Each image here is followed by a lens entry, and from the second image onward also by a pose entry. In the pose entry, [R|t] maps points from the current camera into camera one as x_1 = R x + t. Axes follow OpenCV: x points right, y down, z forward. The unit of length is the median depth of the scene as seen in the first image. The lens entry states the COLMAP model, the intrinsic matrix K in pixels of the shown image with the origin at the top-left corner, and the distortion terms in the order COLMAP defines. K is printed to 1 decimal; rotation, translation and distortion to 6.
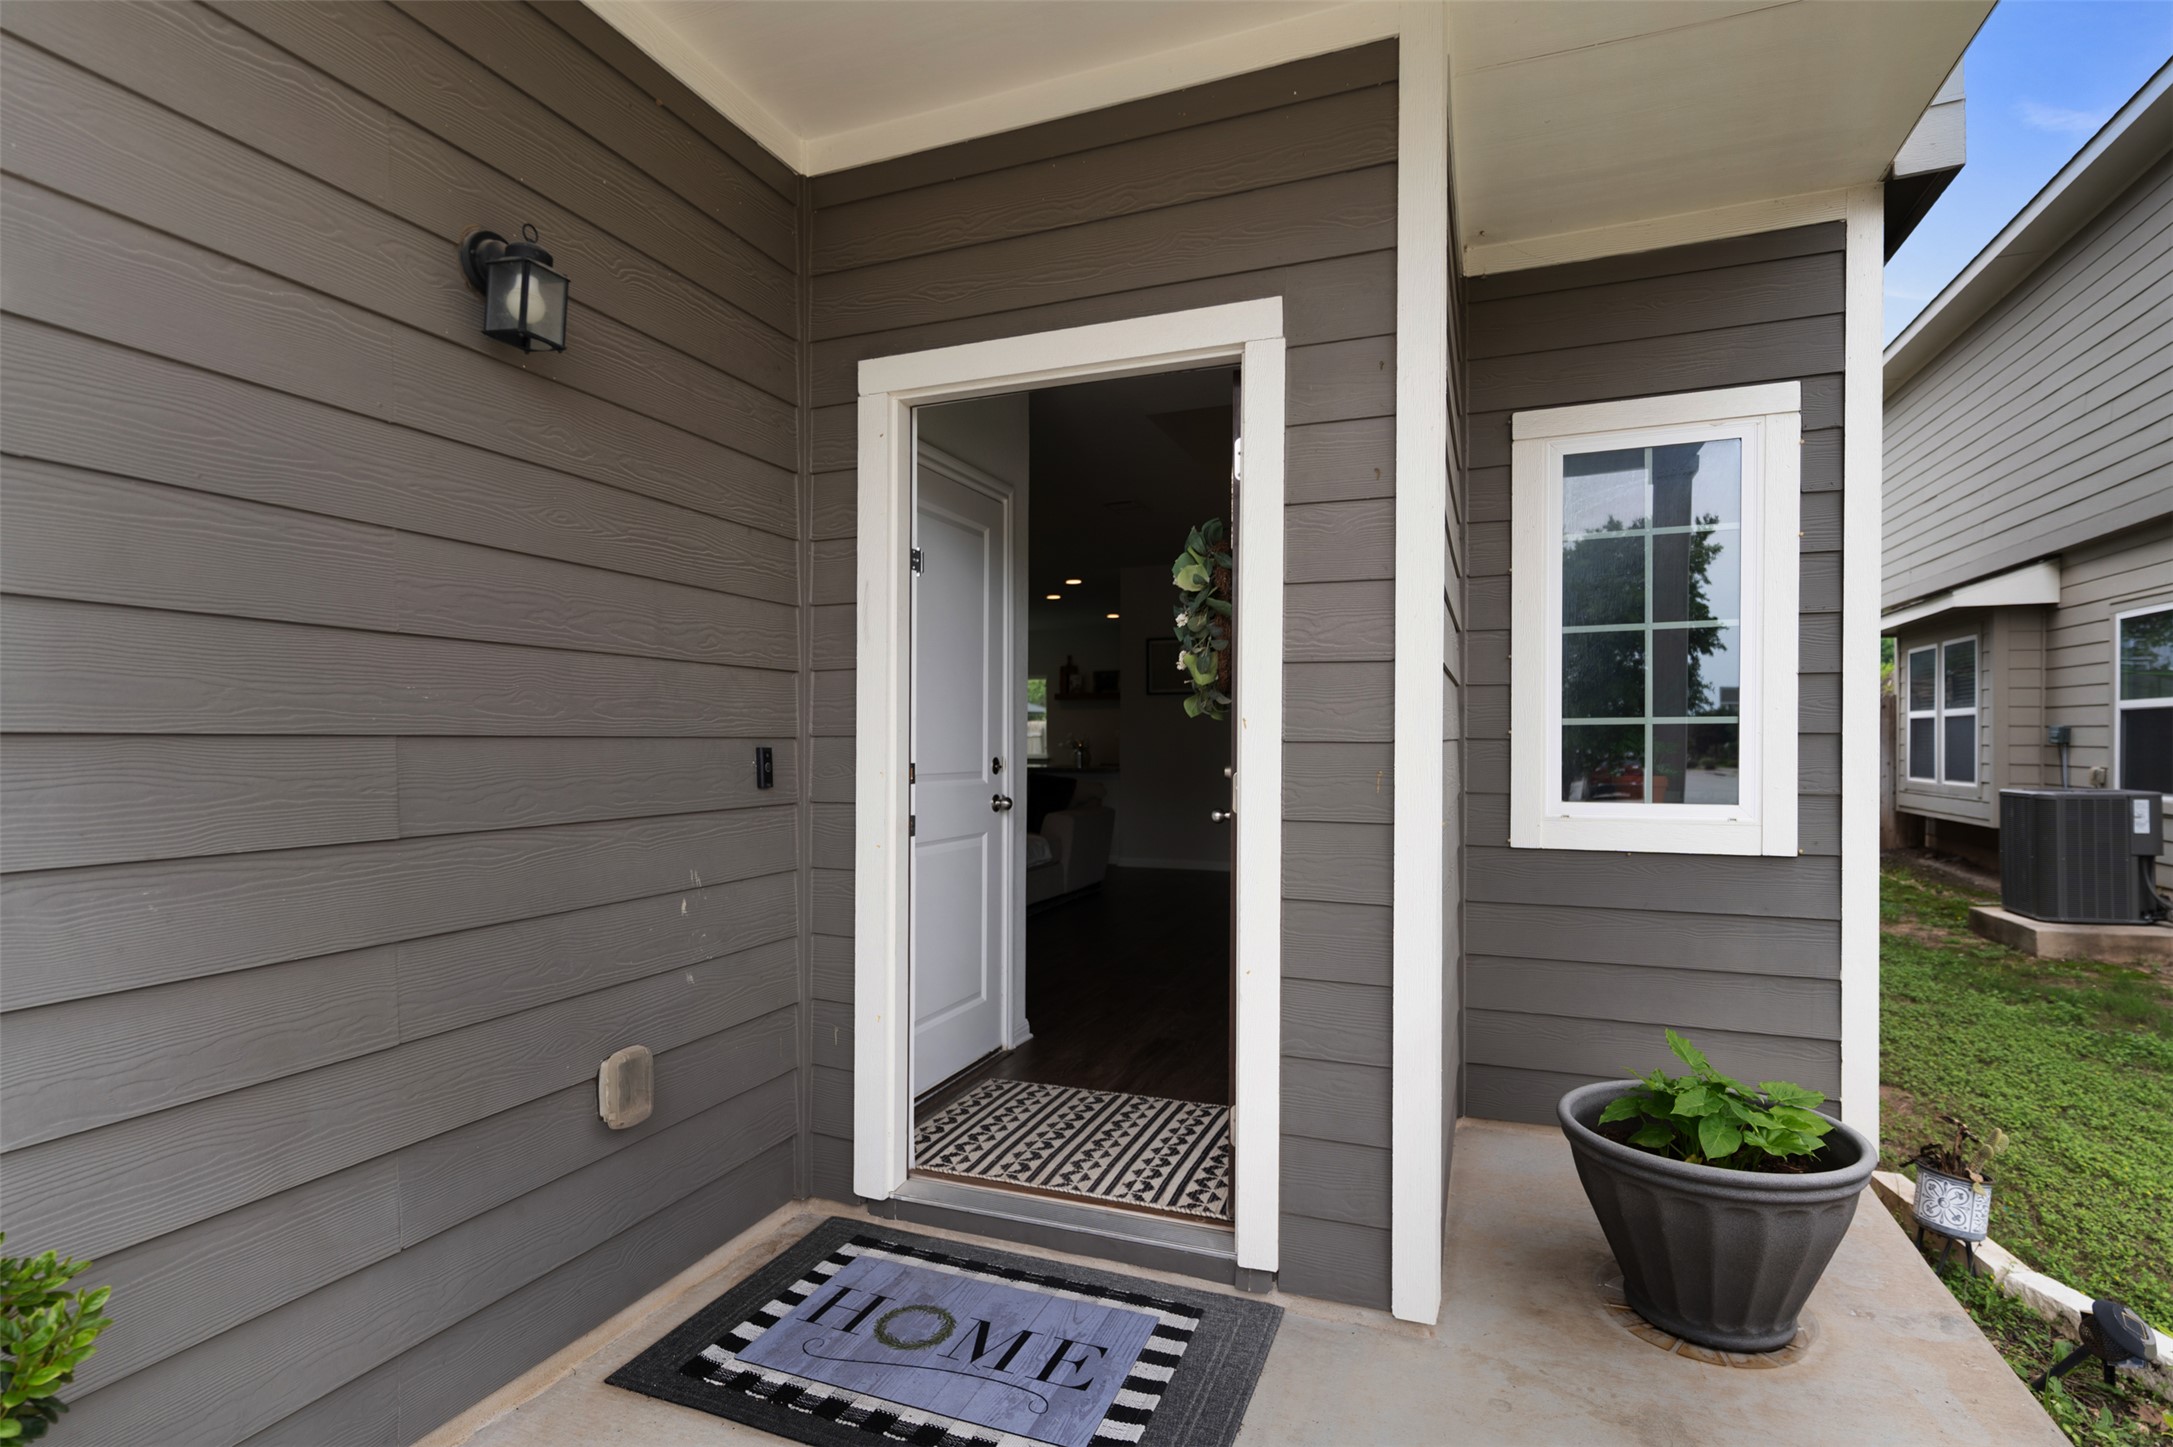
lens RADIAL K [[1057.4, 0, 1071.5], [0, 1057.4, 722.4], [0, 0, 1]] dist [0.000966, 0.000215]
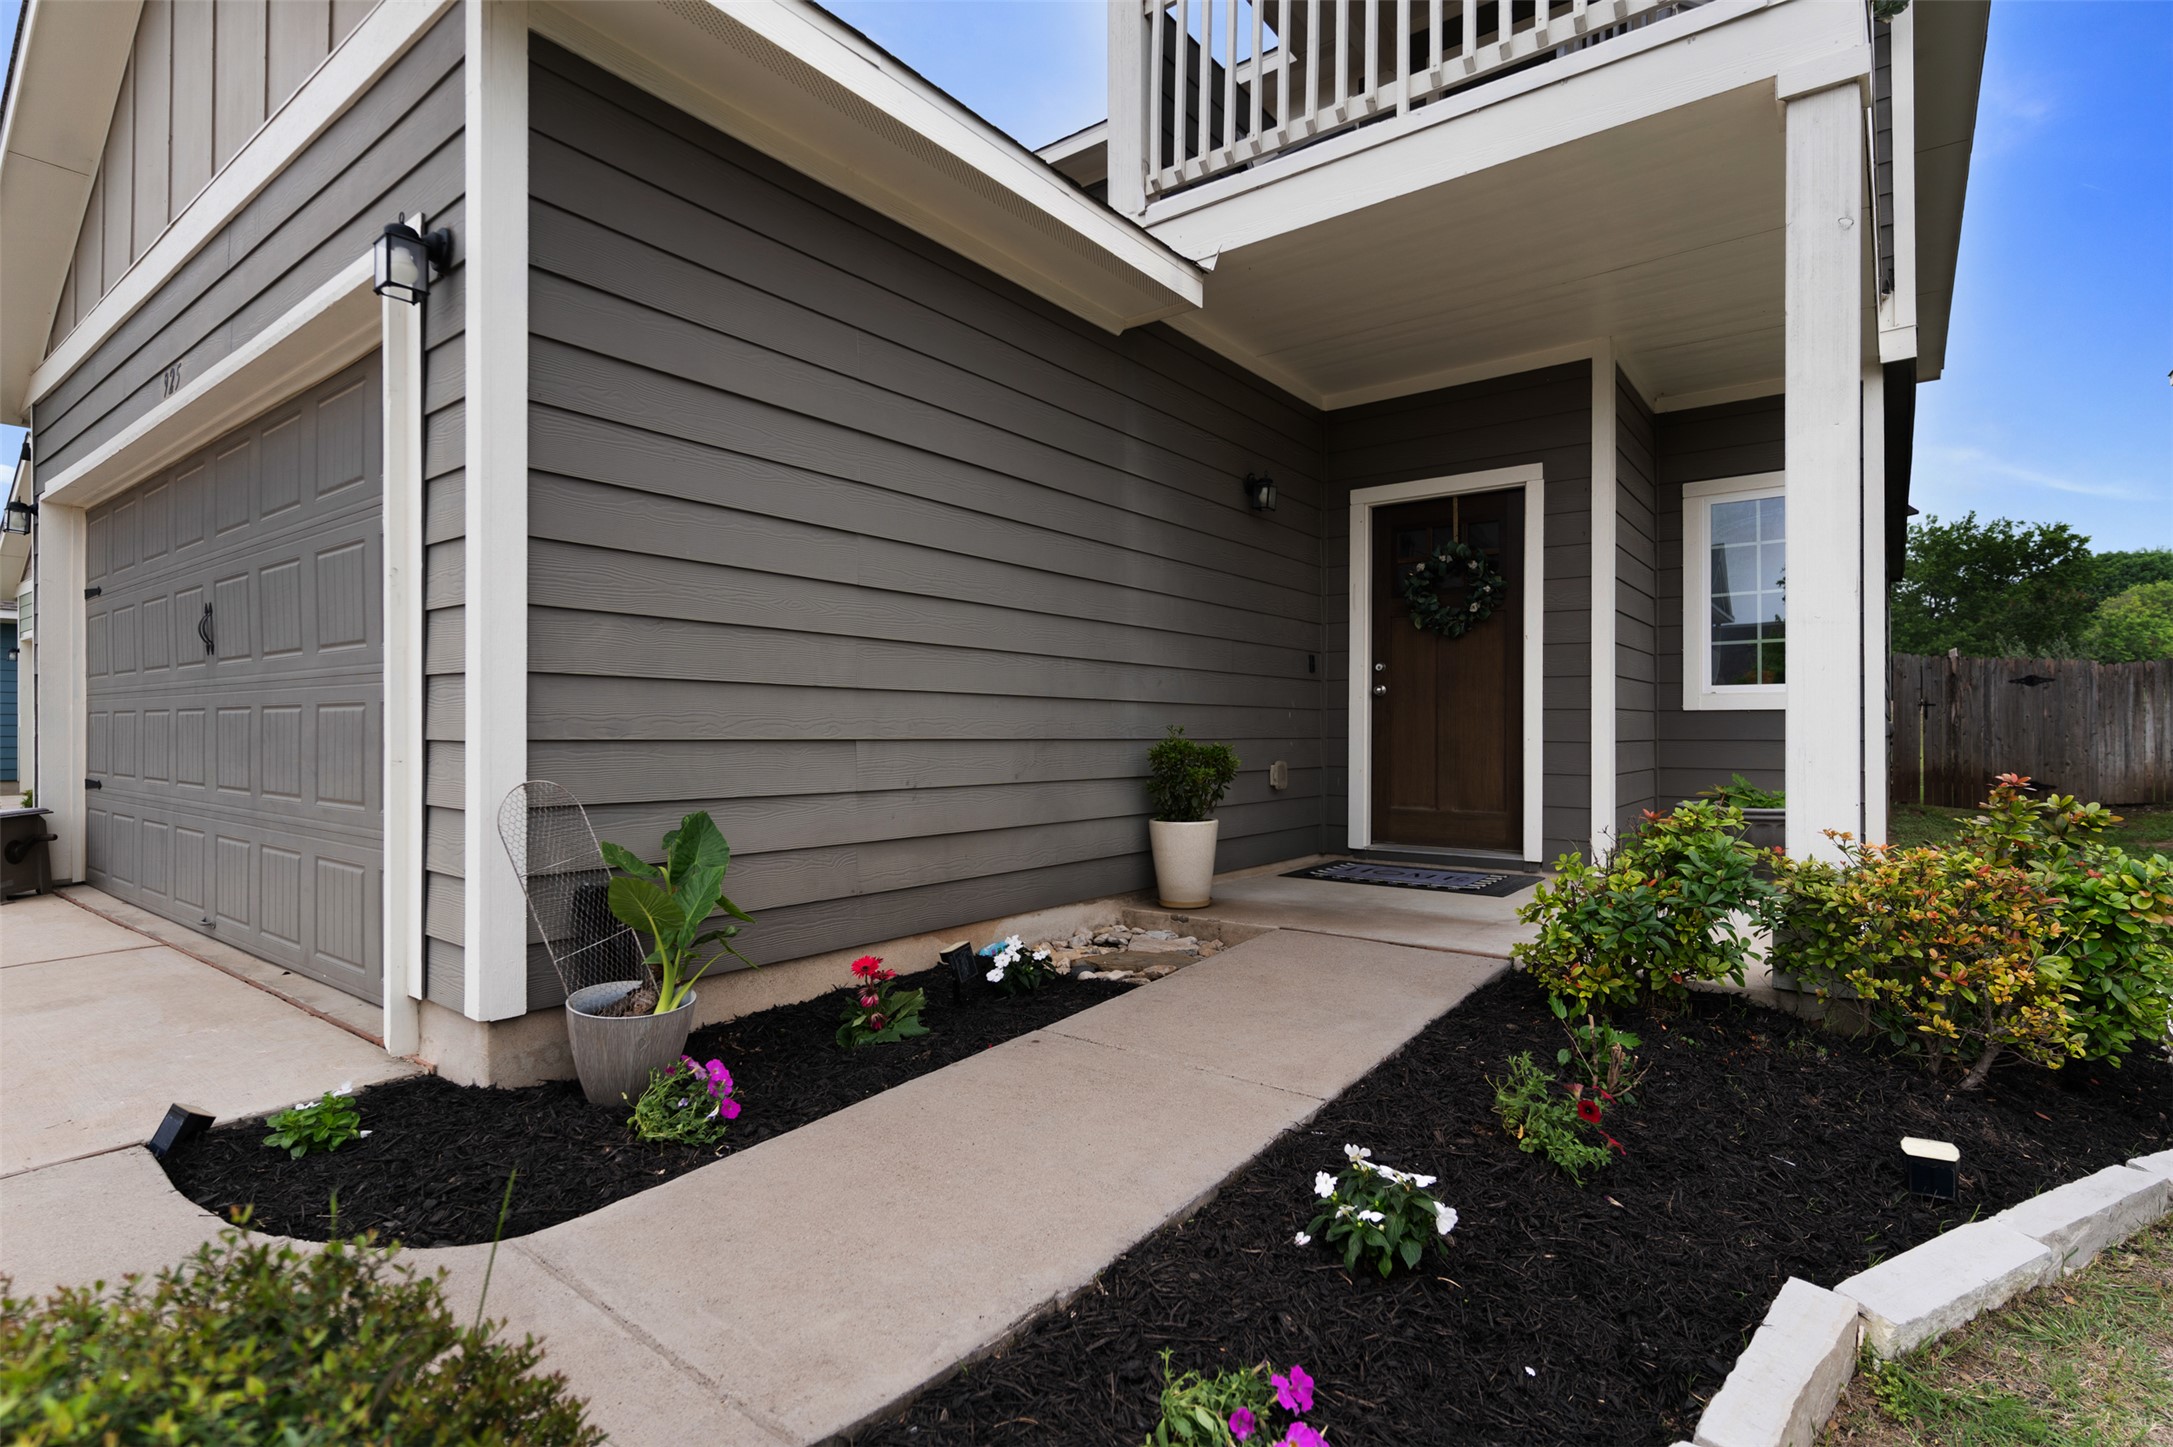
lens RADIAL K [[1063.8, 0, 1076.5], [0, 1063.8, 721.0], [0, 0, 1]] dist [0.004842, -0.002204]
pose [[0.965161, -0.002663, -0.261642, -0.192216], [0.004328, 0.999974, 0.005787, 0.171855], [0.261620, -0.006718, 0.965148, -1.611652]]
